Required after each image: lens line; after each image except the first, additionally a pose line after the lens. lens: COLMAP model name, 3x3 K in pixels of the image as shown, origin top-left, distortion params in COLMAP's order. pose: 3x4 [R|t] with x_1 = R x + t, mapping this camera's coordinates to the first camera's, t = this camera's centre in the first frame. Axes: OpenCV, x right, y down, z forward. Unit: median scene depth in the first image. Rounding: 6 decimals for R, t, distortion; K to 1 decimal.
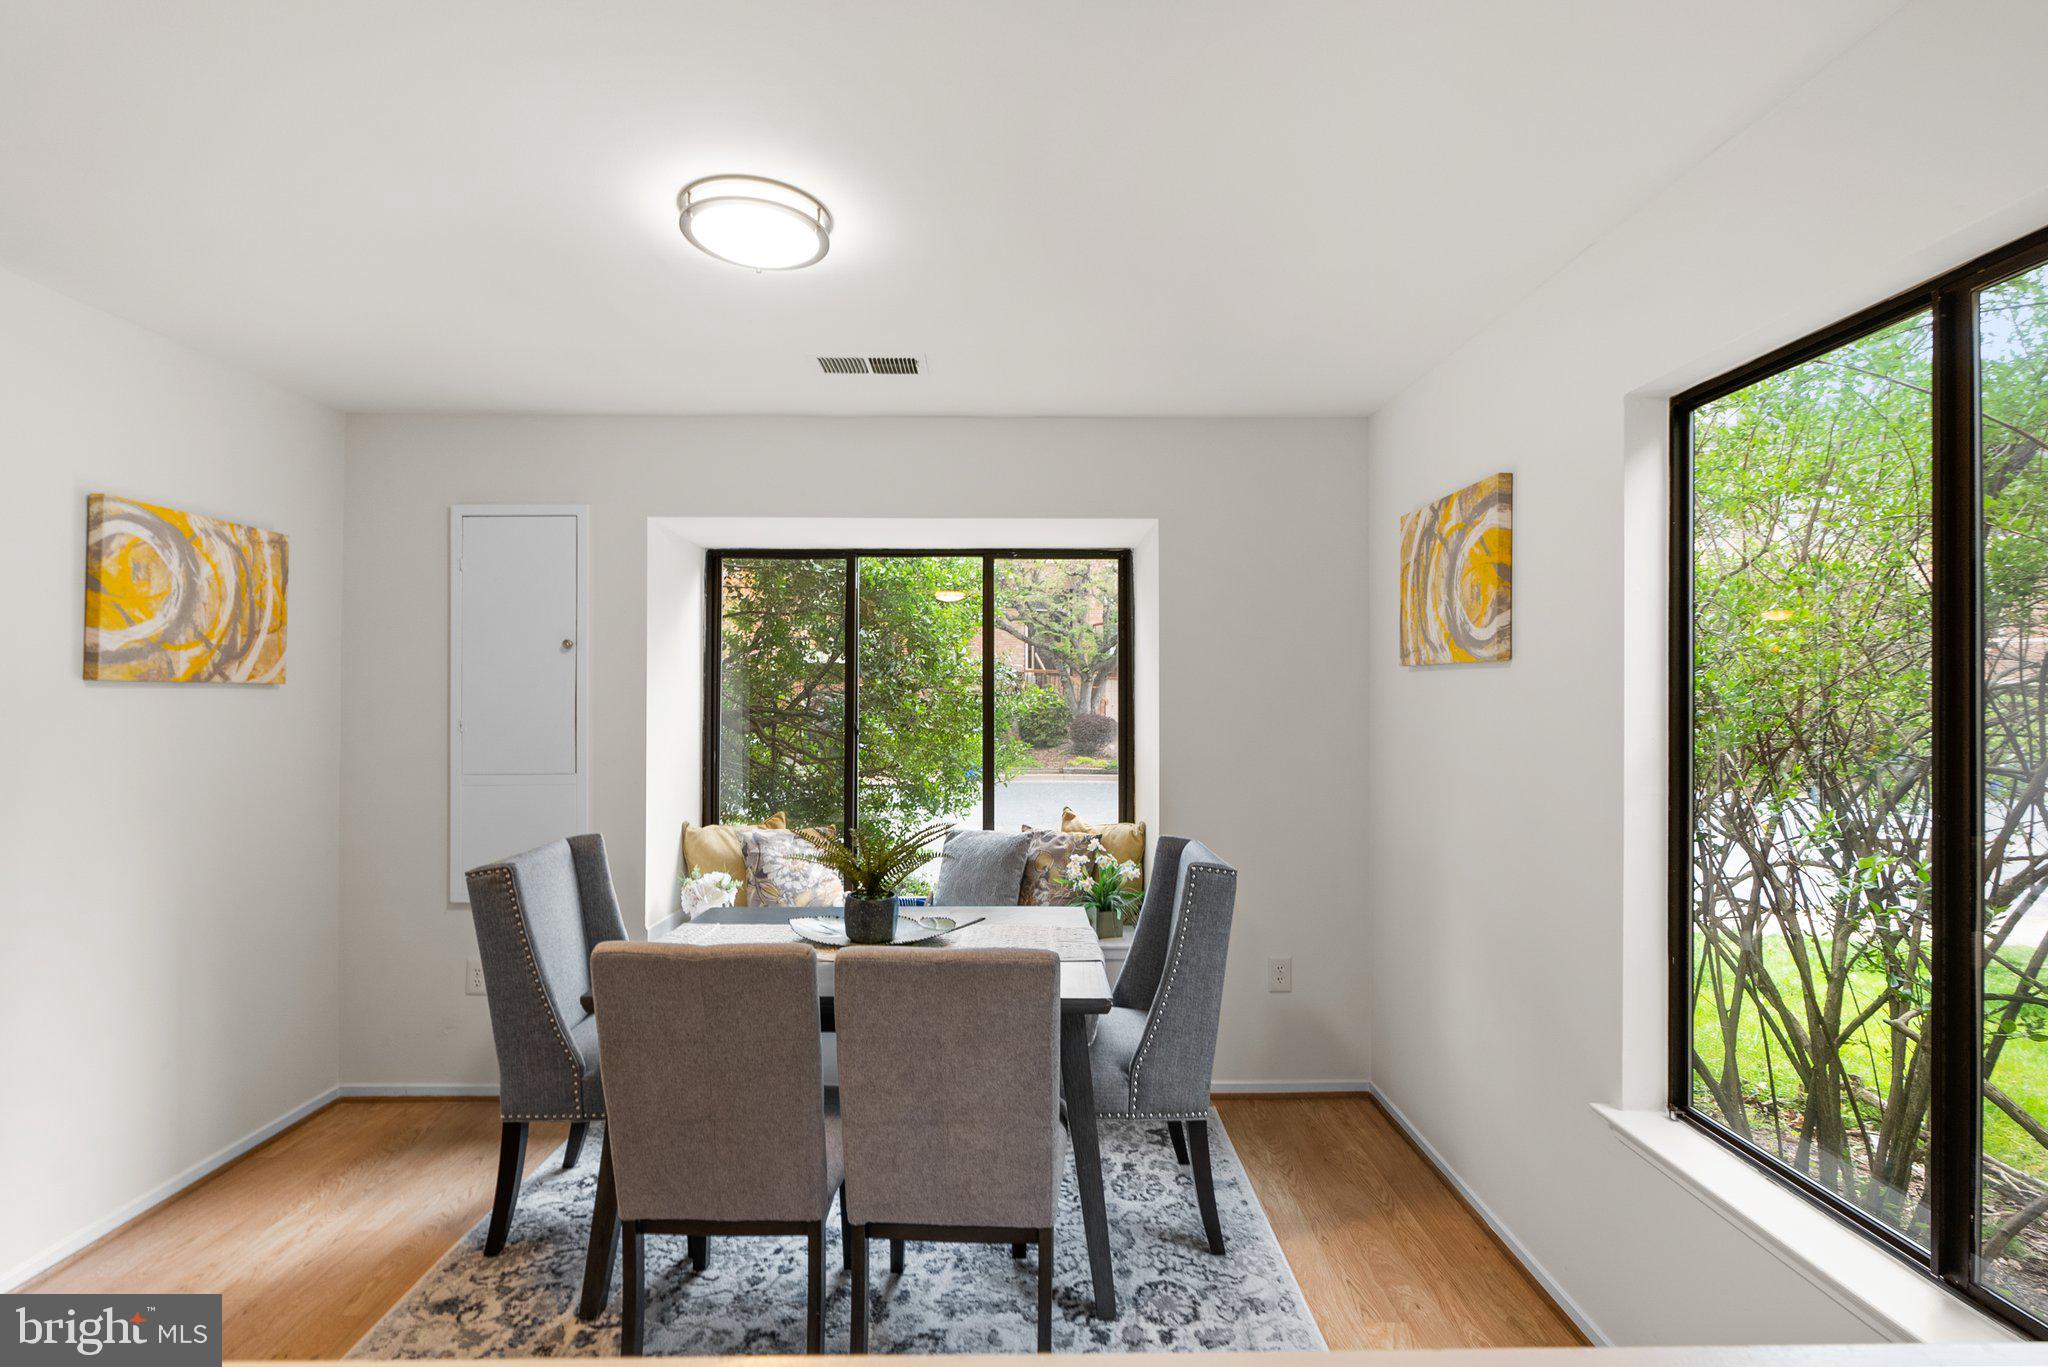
lens RADIAL K [[935.8, 0, 1021.8], [0, 935.8, 686.3], [0, 0, 1]] dist [-0.010301, 0.005164]
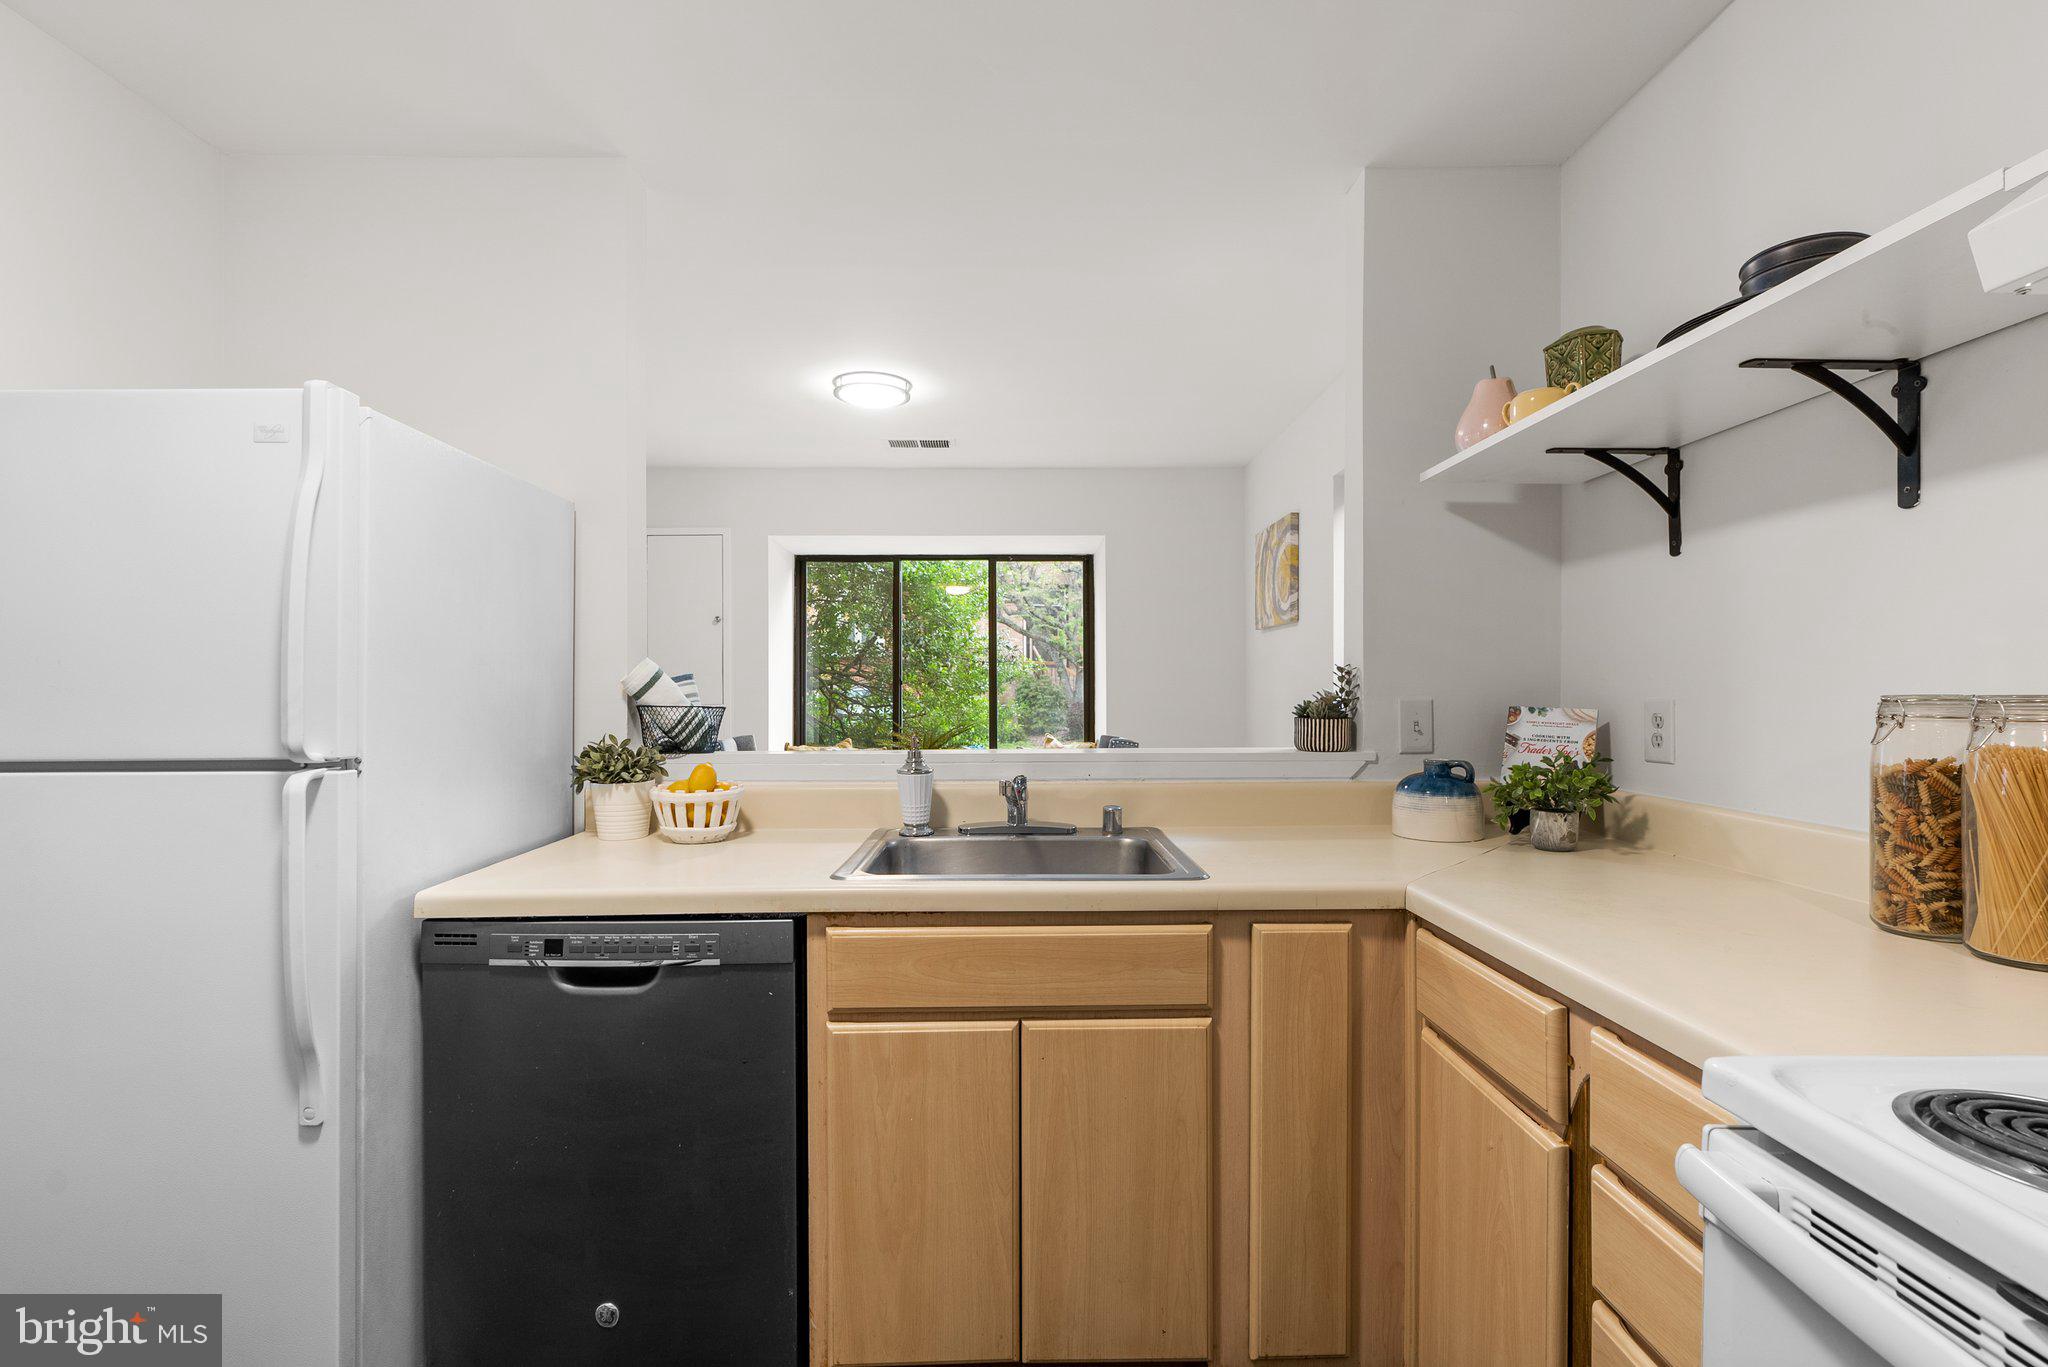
lens RADIAL K [[935.8, 0, 1038.6], [0, 935.8, 689.4], [0, 0, 1]] dist [-0.010301, 0.005164]
pose [[0.999822, -0.006292, 0.017777, 0.007297], [0.006177, 0.999960, 0.006518, 0.047343], [-0.017817, -0.006407, 0.999821, -0.407501]]
